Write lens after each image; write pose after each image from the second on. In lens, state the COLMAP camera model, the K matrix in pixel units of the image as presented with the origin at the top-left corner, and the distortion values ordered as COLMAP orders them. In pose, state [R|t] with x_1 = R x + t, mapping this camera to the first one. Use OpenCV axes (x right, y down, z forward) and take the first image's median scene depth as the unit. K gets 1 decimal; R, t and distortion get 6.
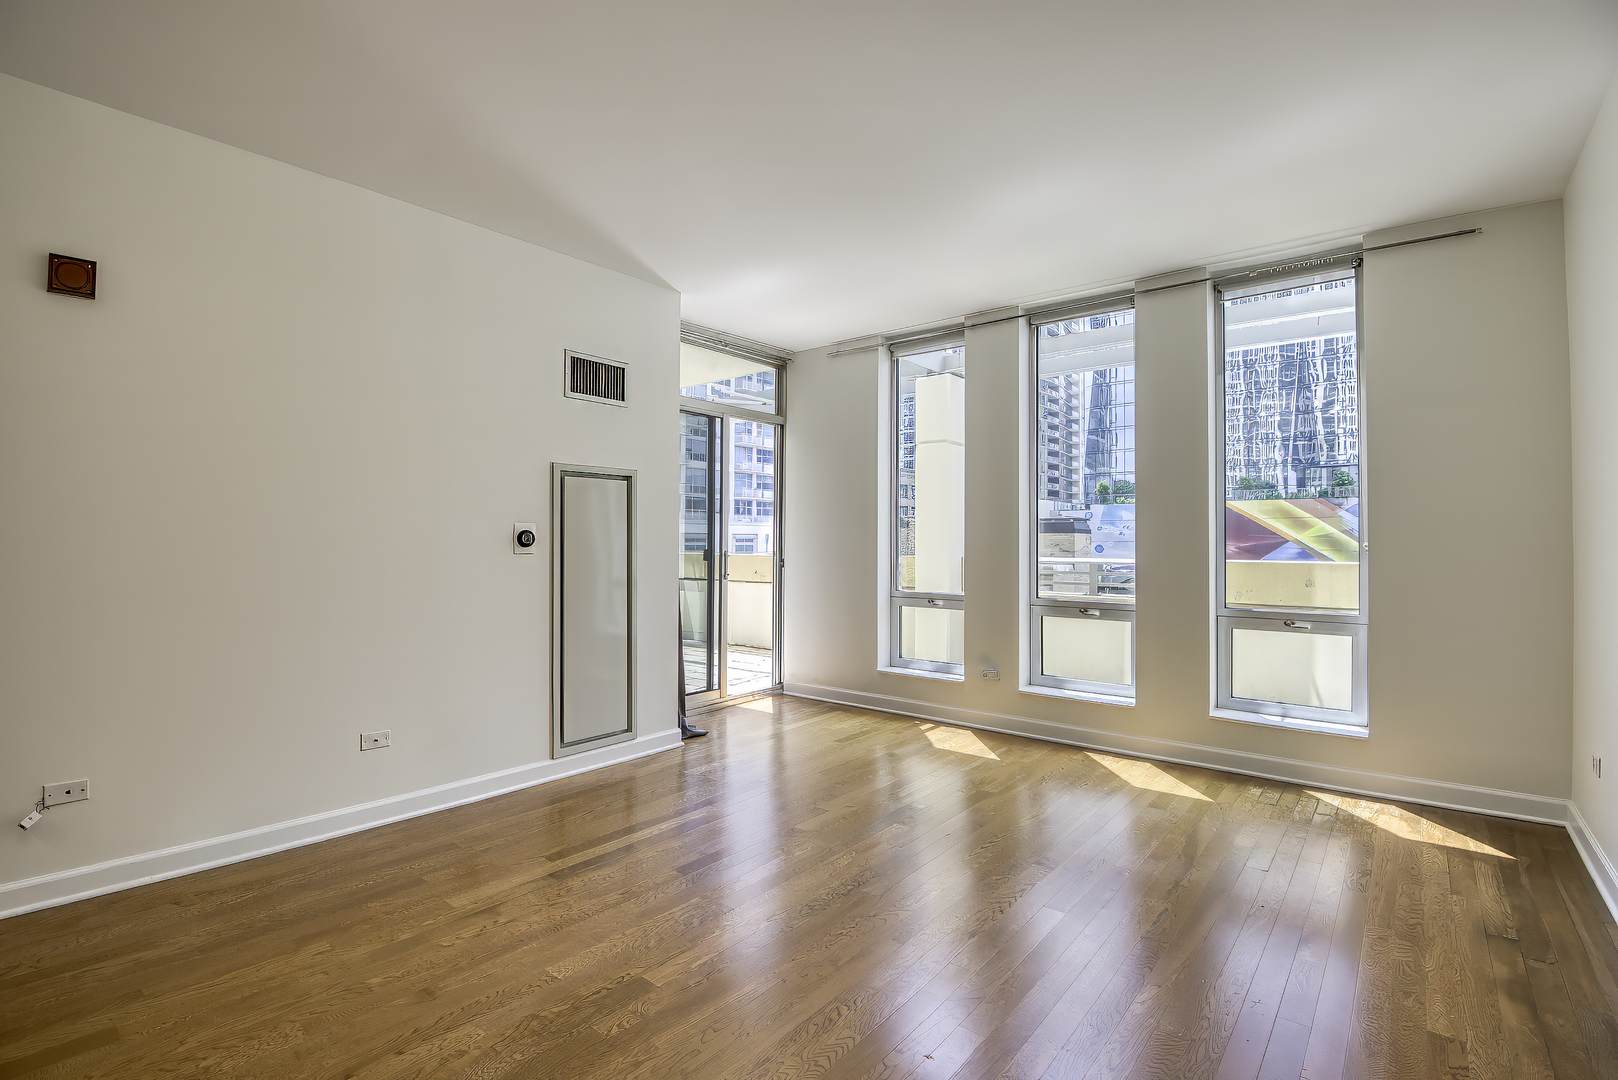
lens RADIAL K [[743.1, 0, 804.5], [0, 743.1, 543.5], [0, 0, 1]] dist [-0.014052, -0.010045]
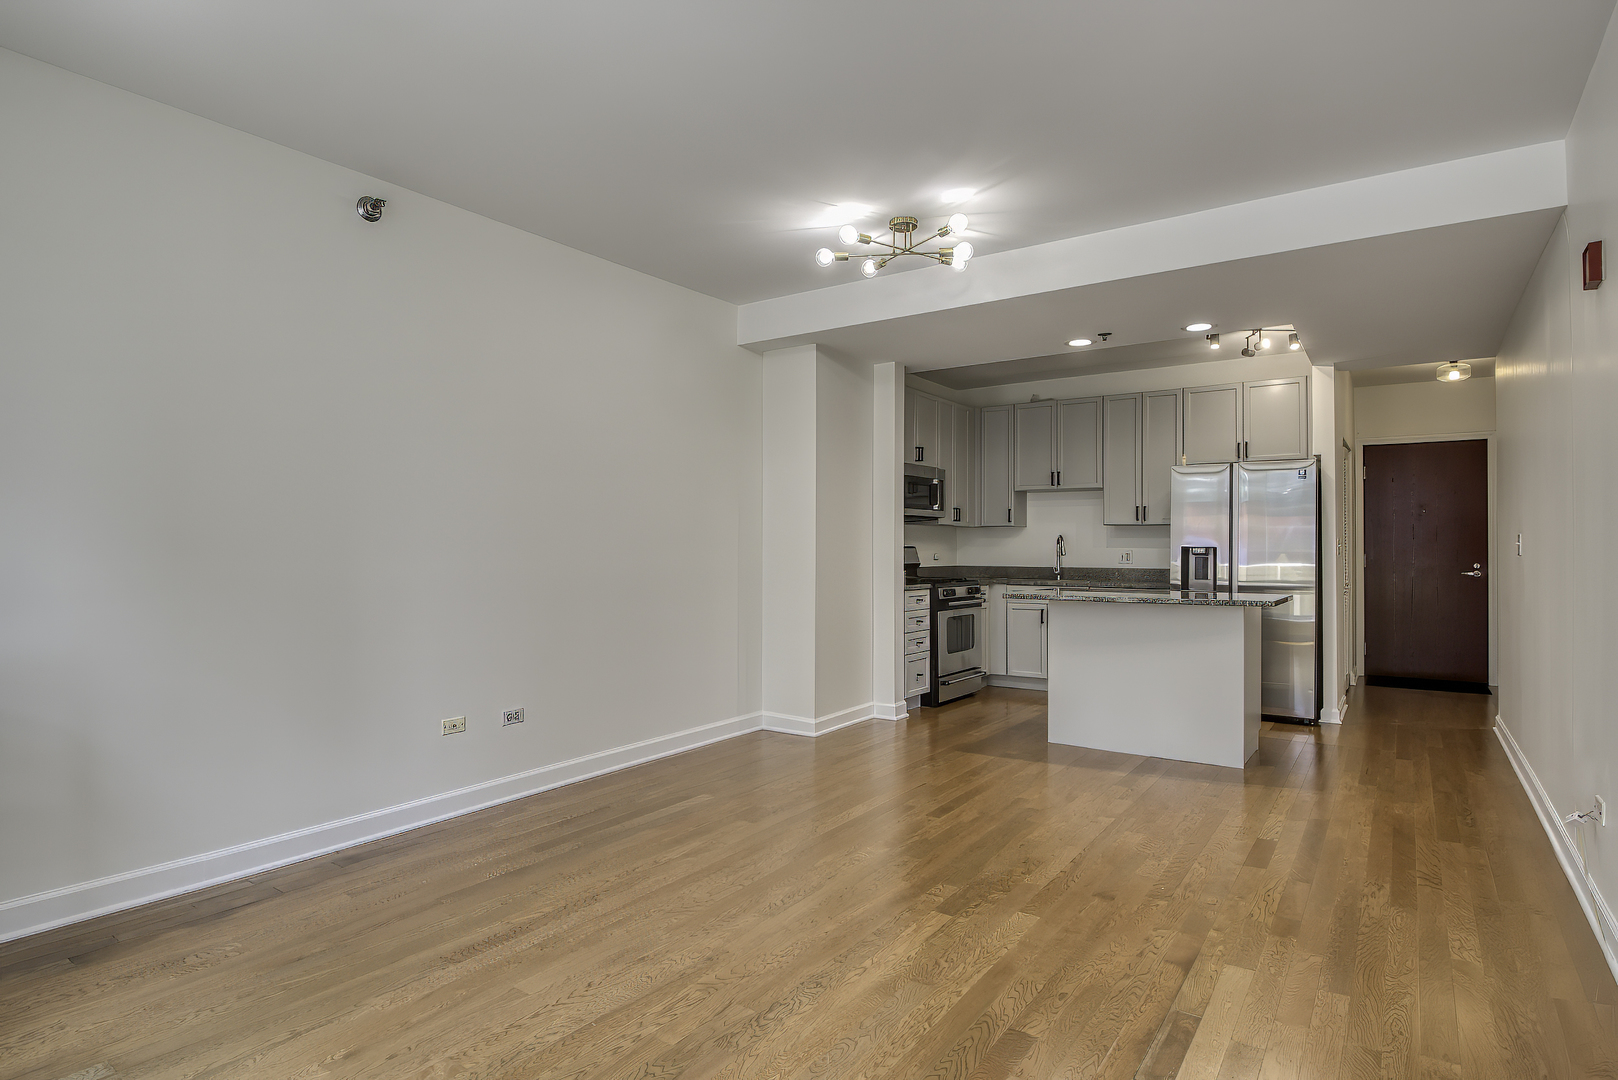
lens RADIAL K [[856.3, 0, 807.1], [0, 856.3, 546.4], [0, 0, 1]] dist [-0.015303, -0.000700]
pose [[-0.996084, -0.006749, -0.088153, 0.067047], [-0.006660, 0.999977, -0.001309, 0.002634], [0.088160, -0.000717, -0.996106, 1.186765]]
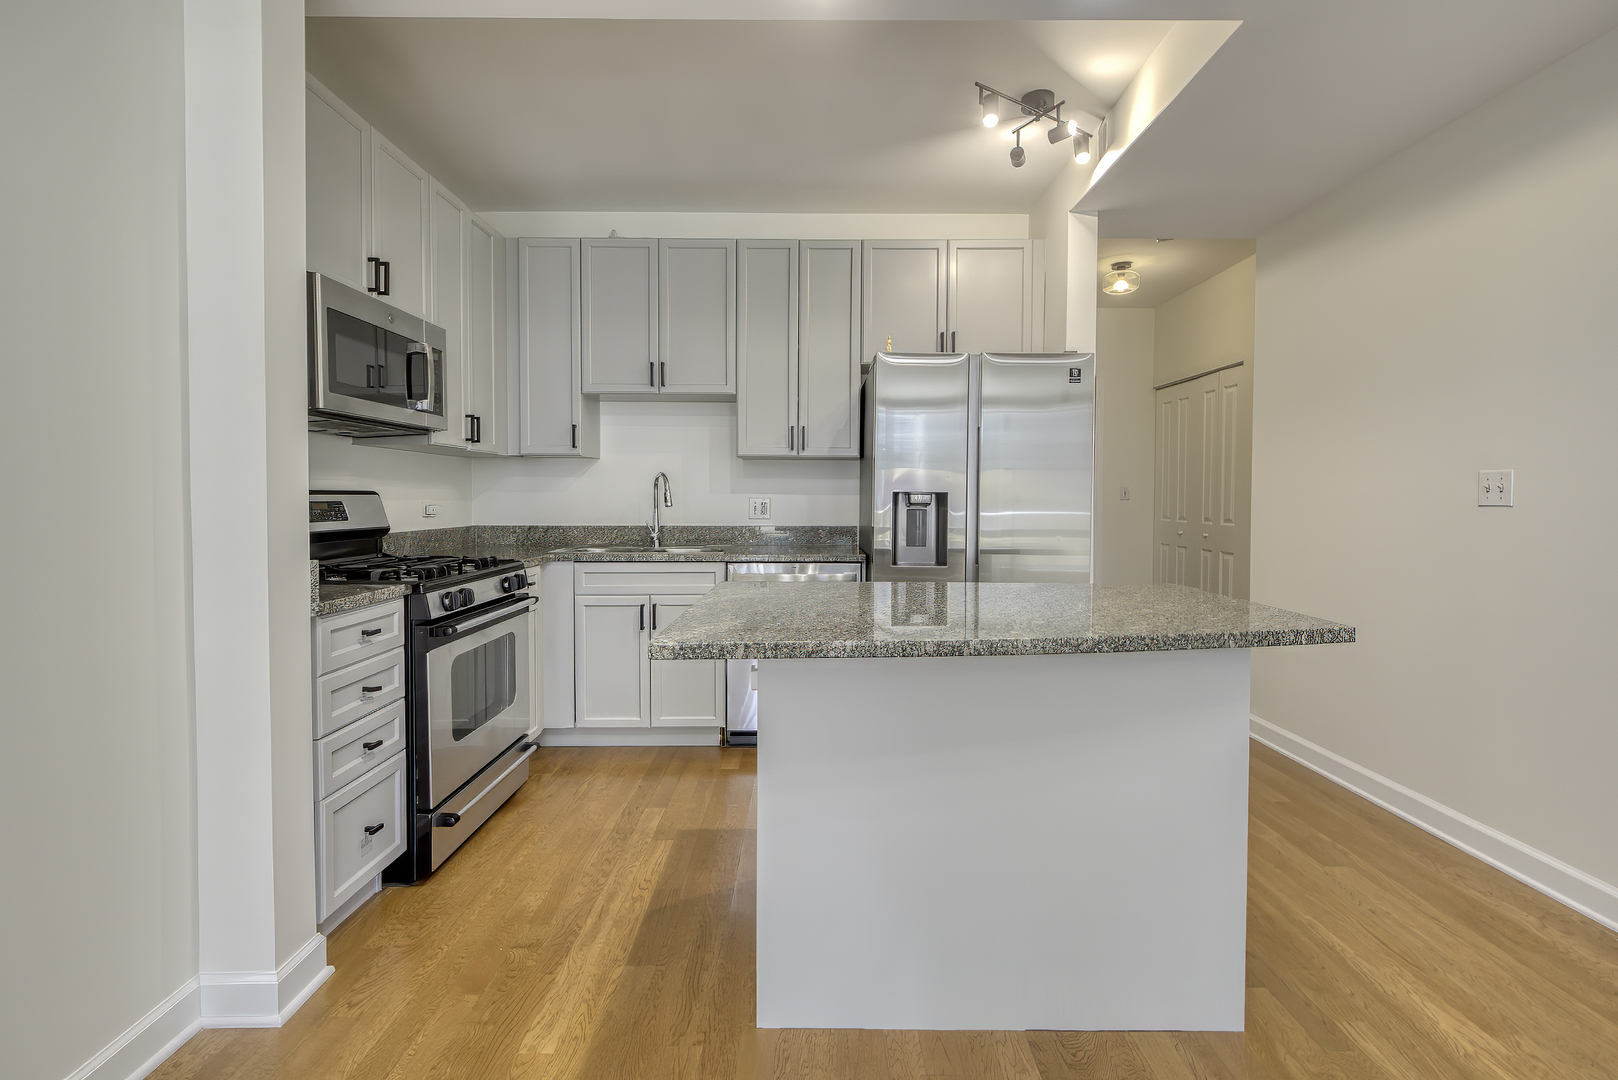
lens RADIAL K [[743.1, 0, 805.9], [0, 743.1, 512.3], [0, 0, 1]] dist [-0.014052, -0.010045]
pose [[-0.773157, 0.007757, -0.634167, -0.180796], [-0.006491, 0.999776, 0.020143, 0.002569], [0.634181, 0.019690, -0.772934, 0.250091]]
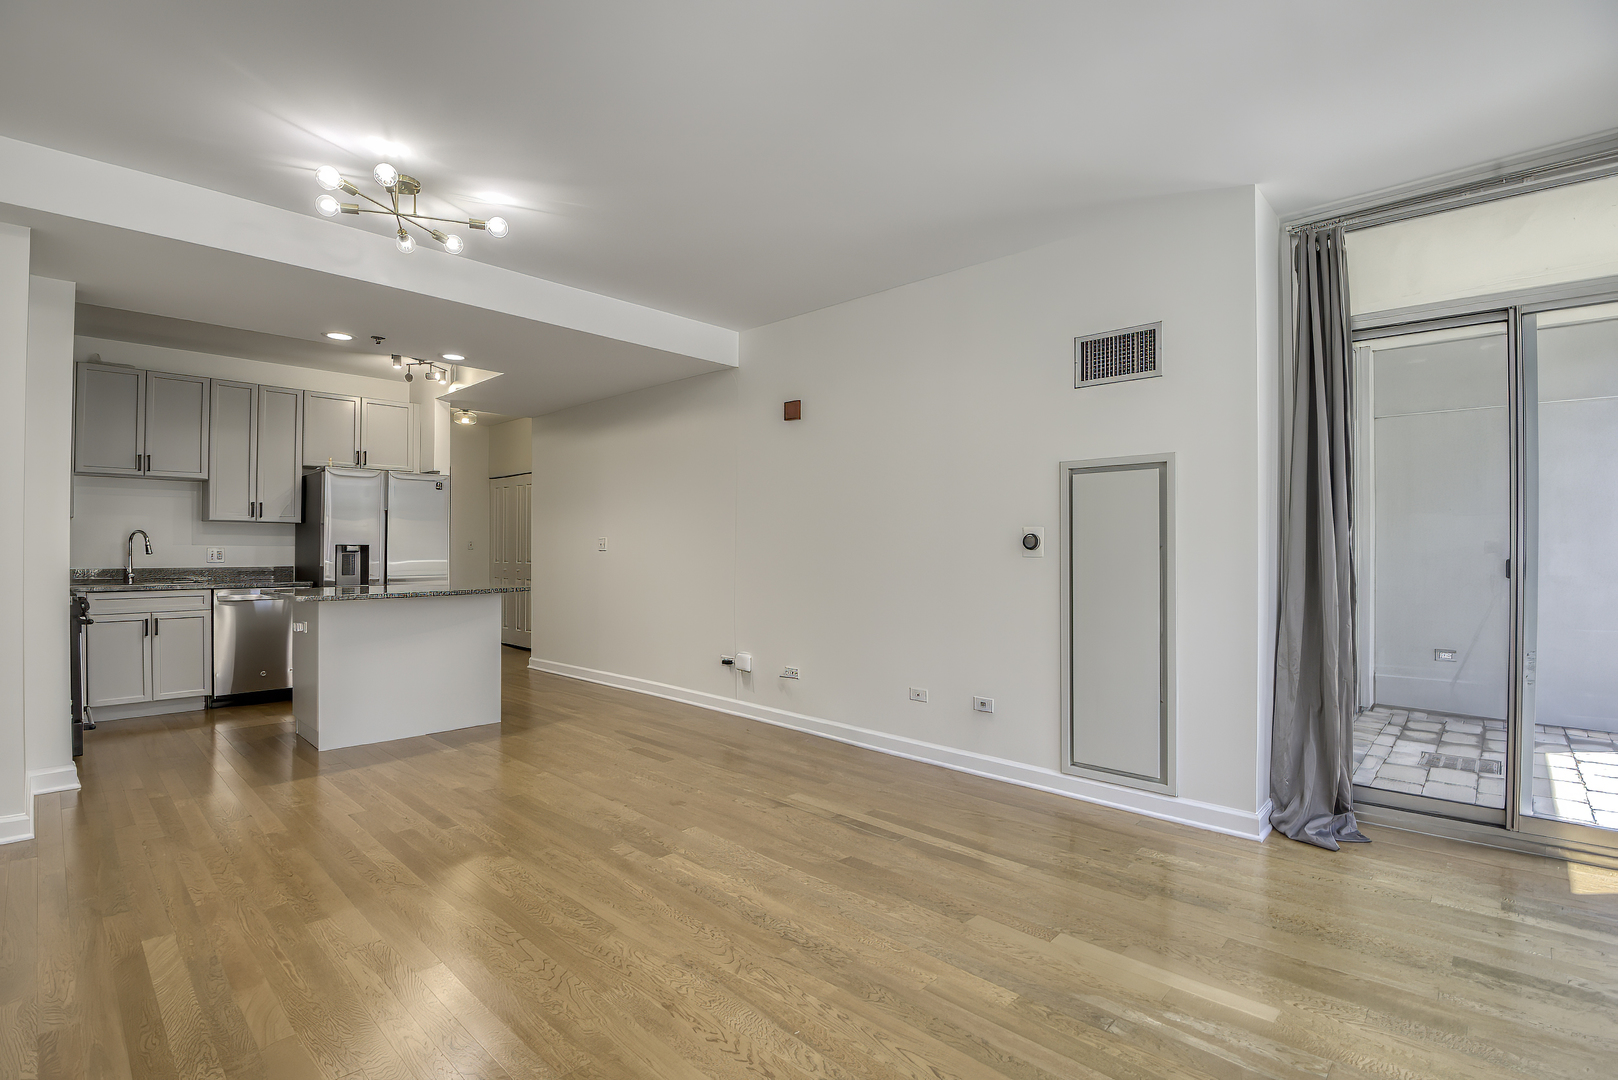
lens RADIAL K [[743.1, 0, 803.9], [0, 743.1, 548.2], [0, 0, 1]] dist [-0.014052, -0.010045]
pose [[-0.063824, -0.004532, -0.997951, 0.595678], [-0.002469, 0.999987, -0.004383, 0.007257], [0.997958, 0.002184, -0.063835, 0.682946]]
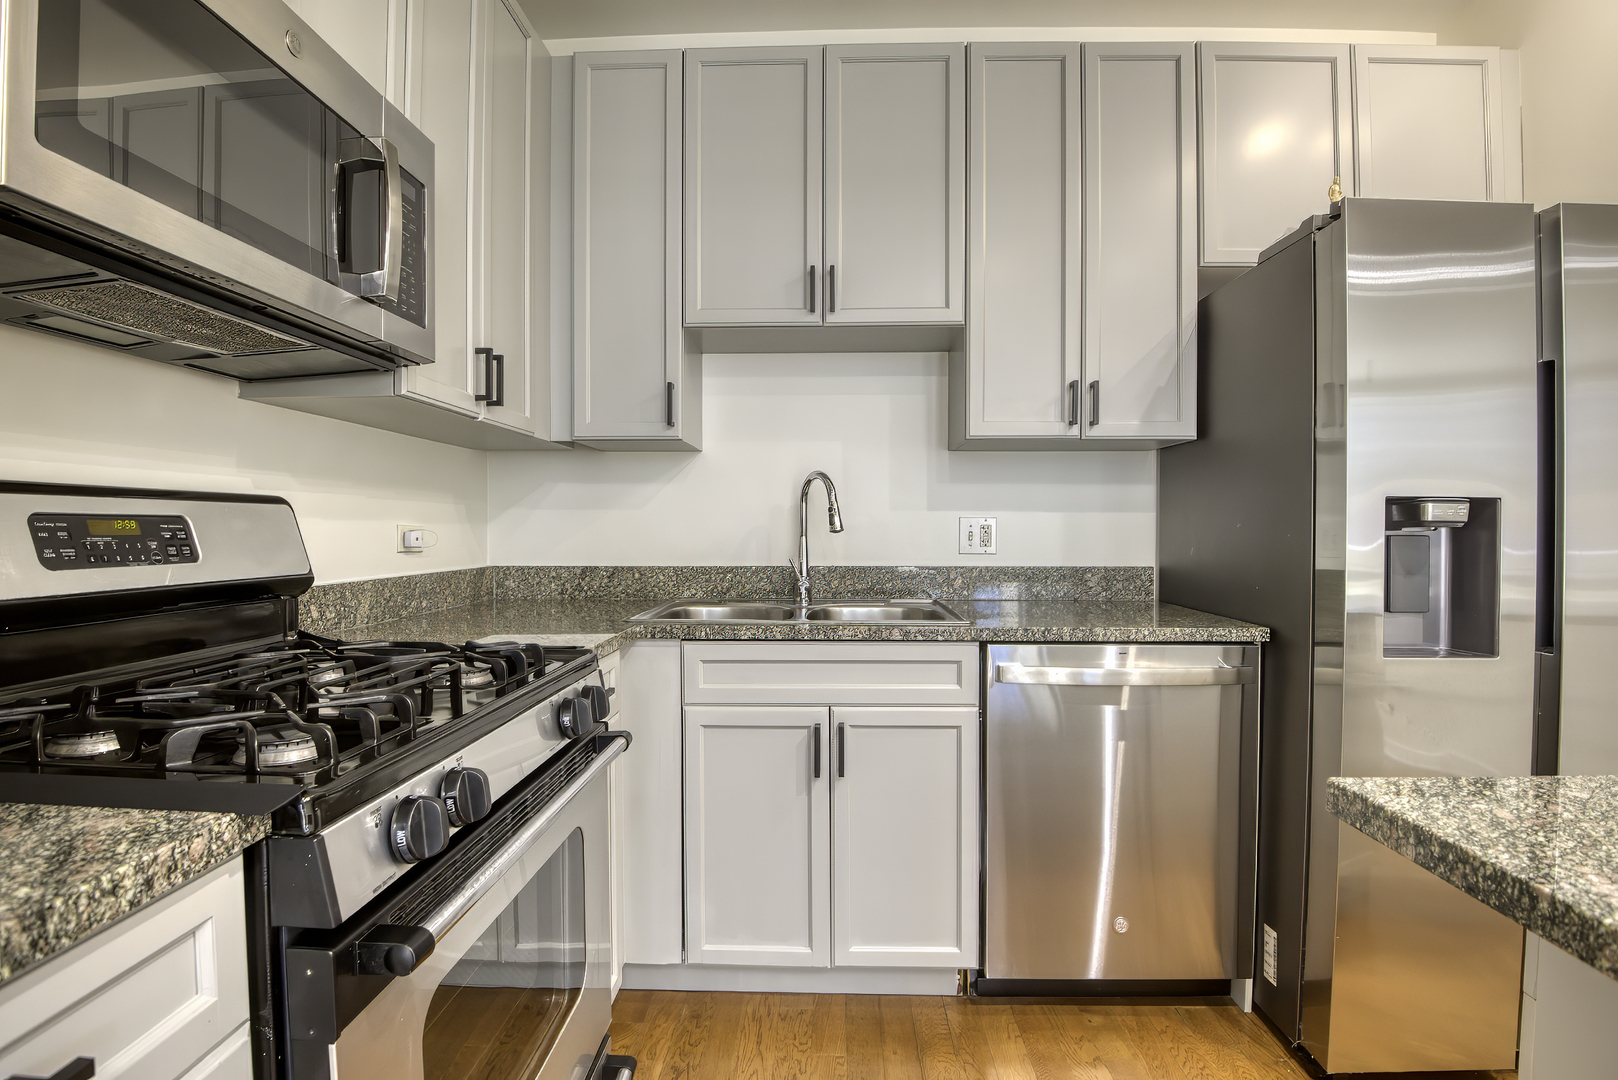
lens RADIAL K [[743.1, 0, 771.4], [0, 743.1, 527.1], [0, 0, 1]] dist [-0.014052, -0.010045]
pose [[-0.809462, -0.003373, -0.587163, -0.299049], [-0.003853, 0.999992, -0.000432, 0.012073], [0.587160, 0.001912, -0.809469, -0.184394]]
